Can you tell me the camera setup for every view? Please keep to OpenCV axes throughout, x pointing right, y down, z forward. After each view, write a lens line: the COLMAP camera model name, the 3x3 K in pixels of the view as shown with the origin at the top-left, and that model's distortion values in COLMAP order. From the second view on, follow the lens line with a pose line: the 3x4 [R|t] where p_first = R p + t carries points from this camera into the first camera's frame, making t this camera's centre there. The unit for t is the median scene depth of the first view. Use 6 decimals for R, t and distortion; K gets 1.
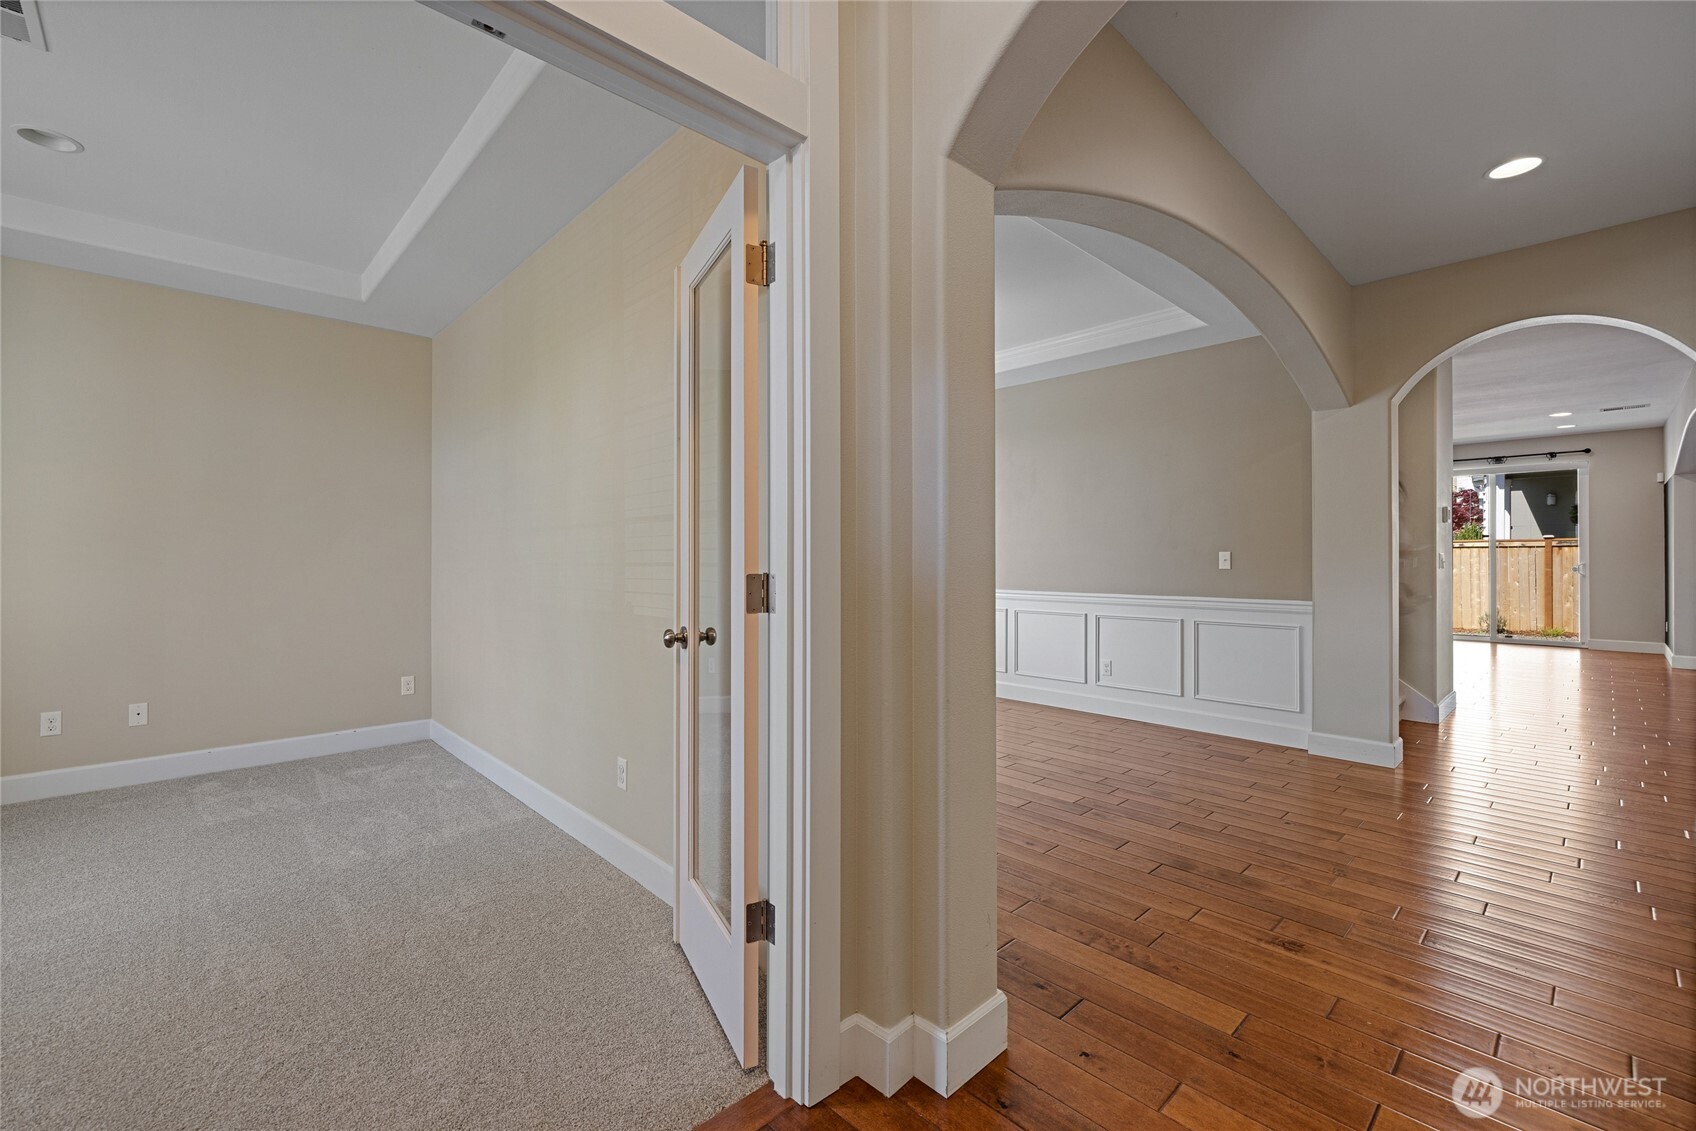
lens RADIAL K [[713.1, 0, 810.3], [0, 713.1, 556.3], [0, 0, 1]] dist [-0.004746, 0.001071]
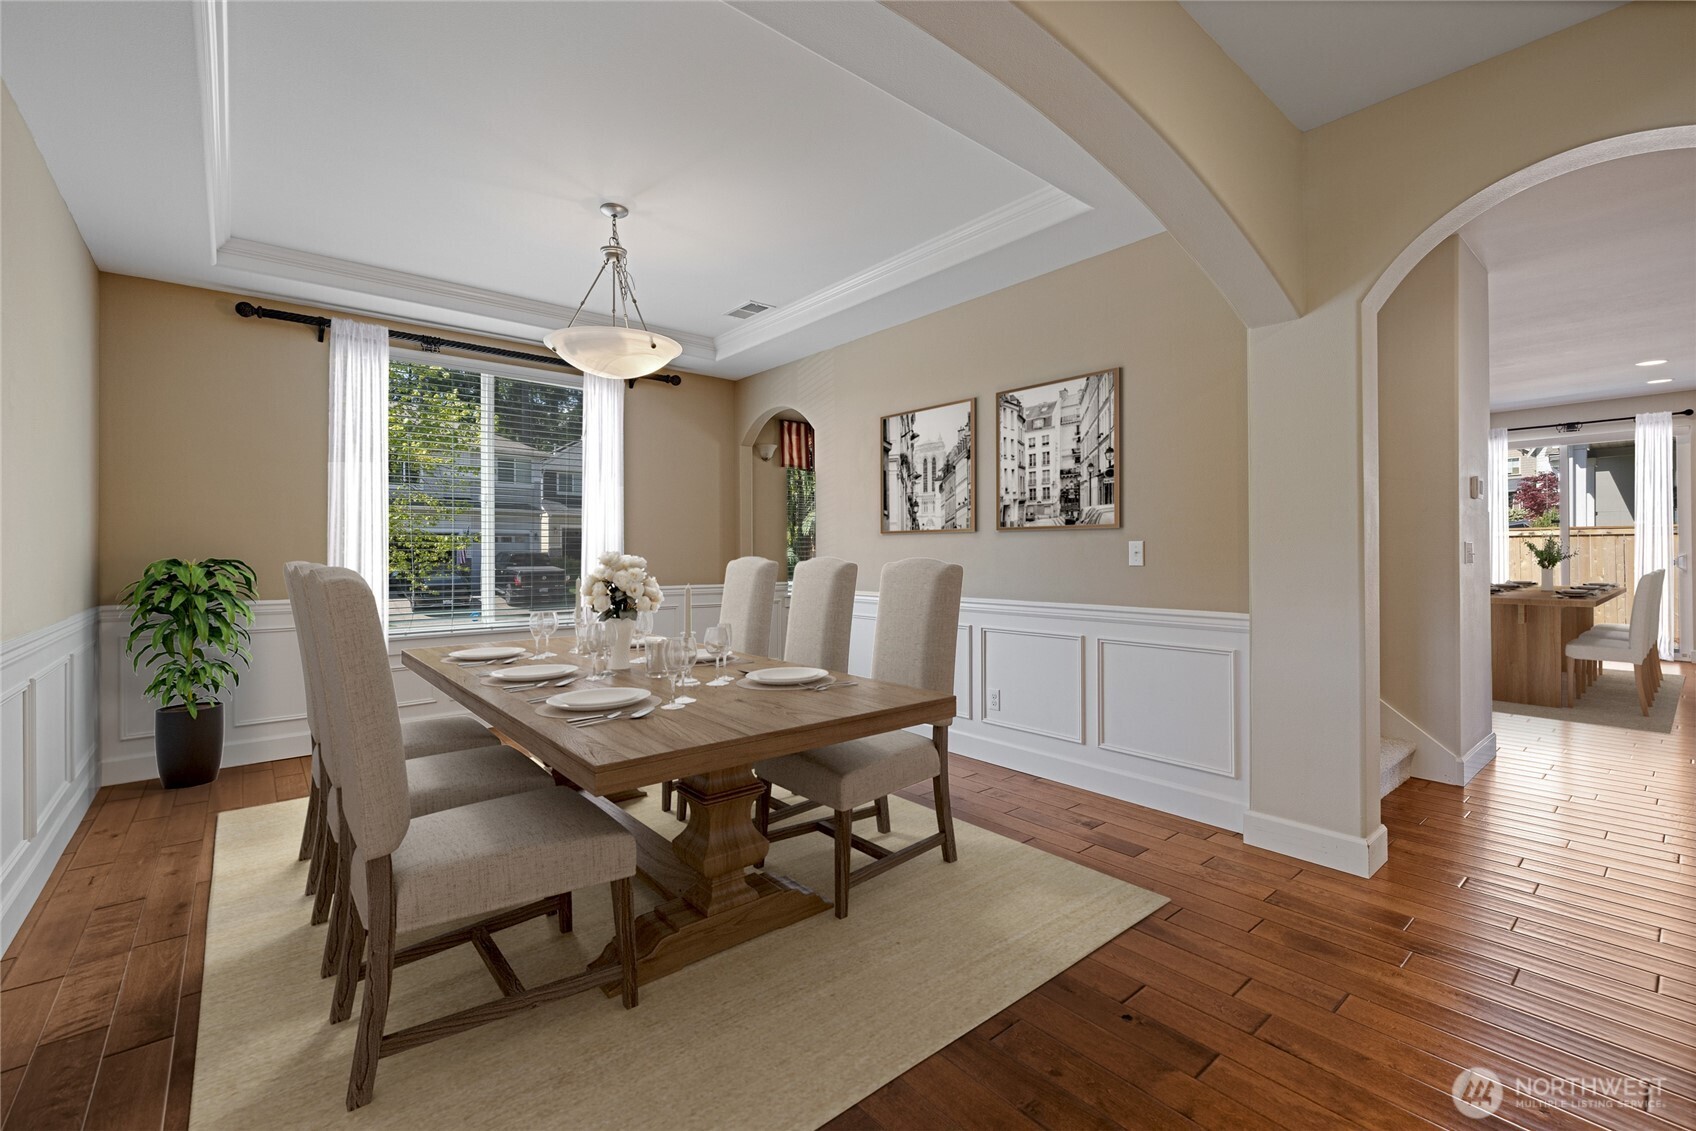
lens RADIAL K [[713.1, 0, 819.3], [0, 713.1, 549.5], [0, 0, 1]] dist [-0.004746, 0.001071]
pose [[0.998397, -0.005477, -0.056341, 0.302574], [0.005361, 0.999983, -0.002204, 0.002112], [0.056352, 0.001898, 0.998409, 0.276489]]
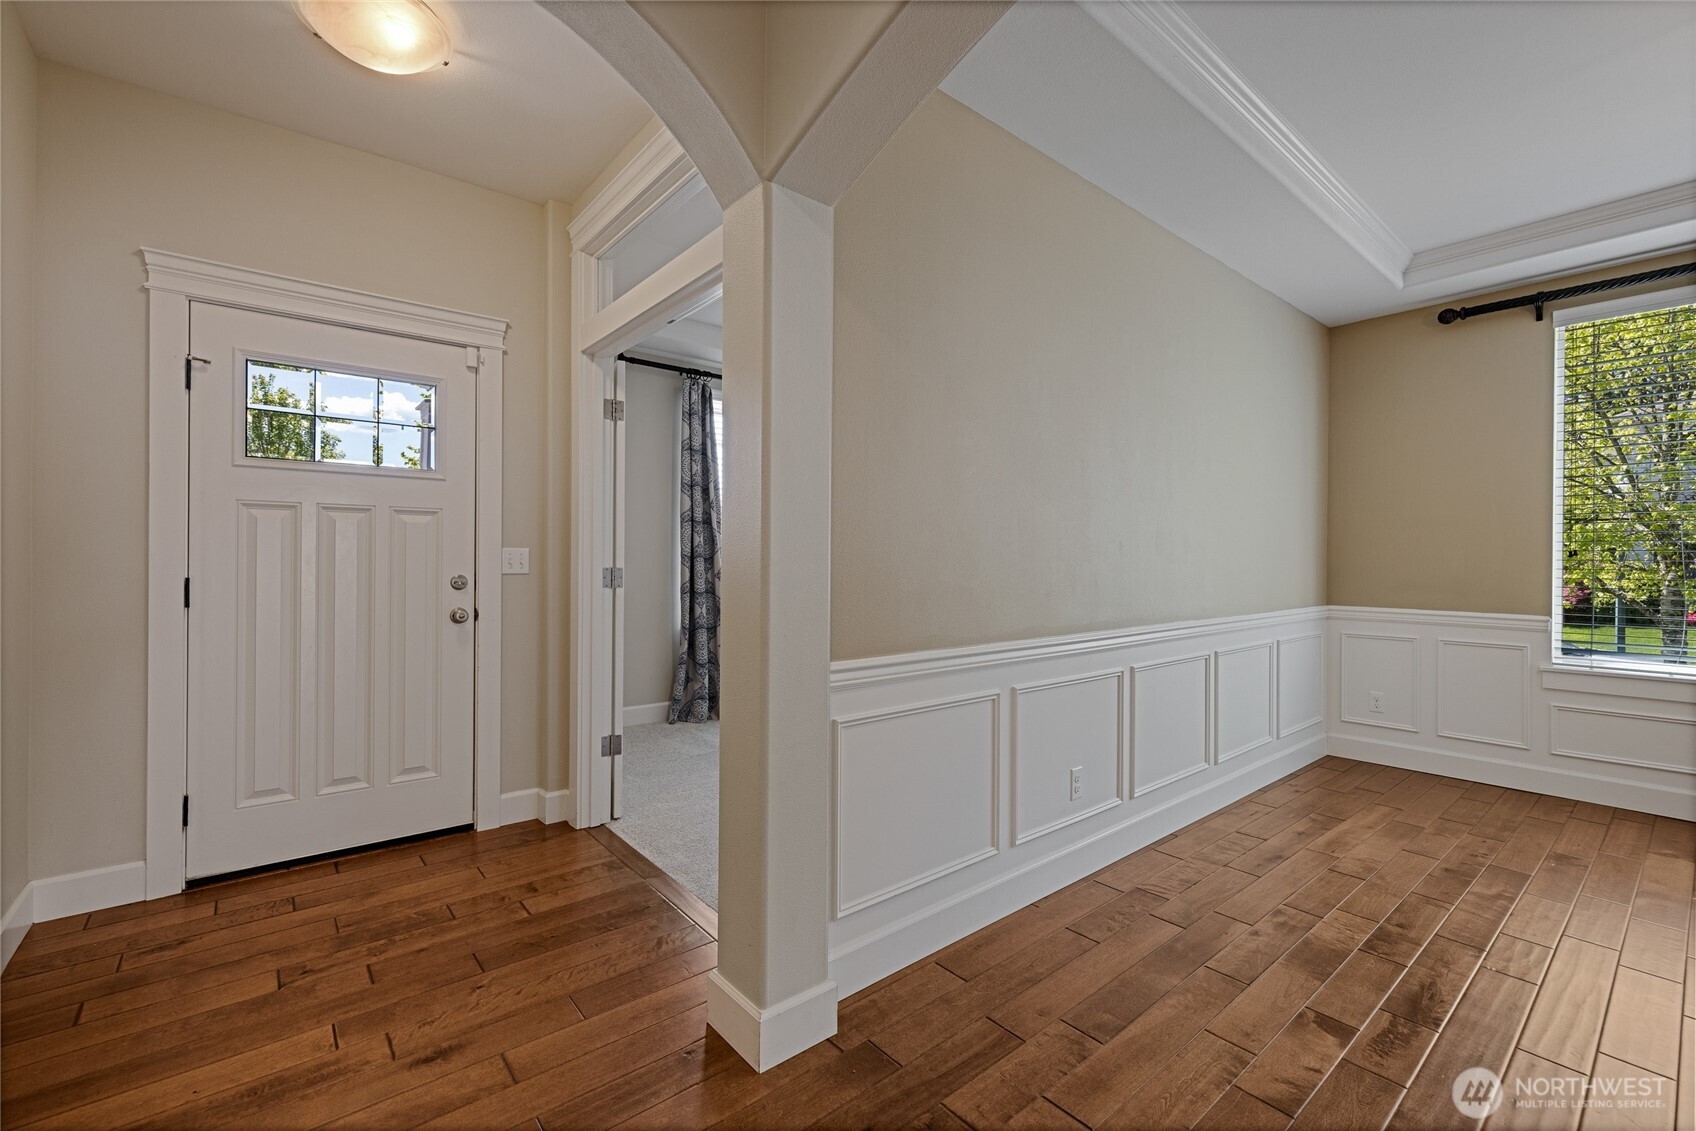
lens RADIAL K [[713.1, 0, 843.9], [0, 713.1, 558.3], [0, 0, 1]] dist [-0.004746, 0.001071]
pose [[-0.047453, -0.003811, -0.998866, 0.389601], [-0.003636, 0.999987, -0.003642, 0.001584], [0.998867, 0.003459, -0.047467, 0.361413]]
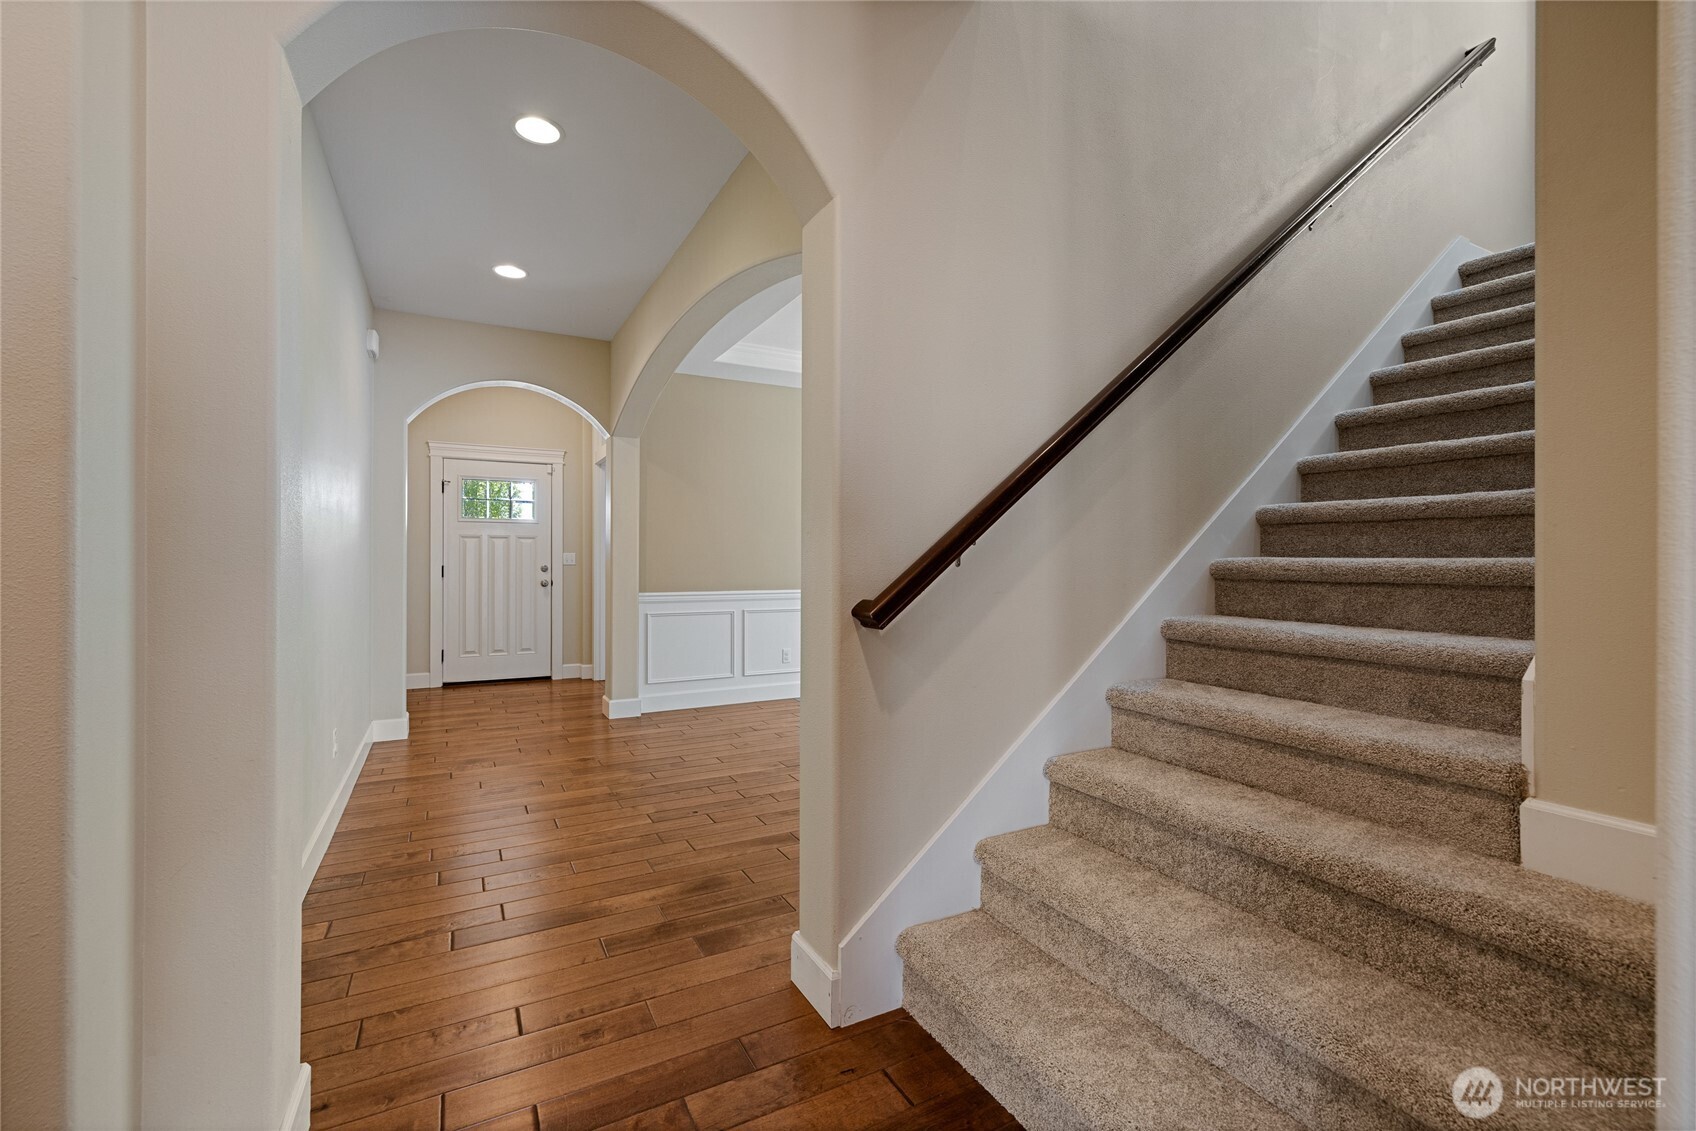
lens RADIAL K [[713.1, 0, 842.2], [0, 713.1, 559.4], [0, 0, 1]] dist [-0.004746, 0.001071]
pose [[-0.239537, -0.001924, -0.970885, 0.996923], [-0.000038, 0.999998, -0.001972, 0.005990], [0.970887, -0.000436, -0.239536, 0.892547]]
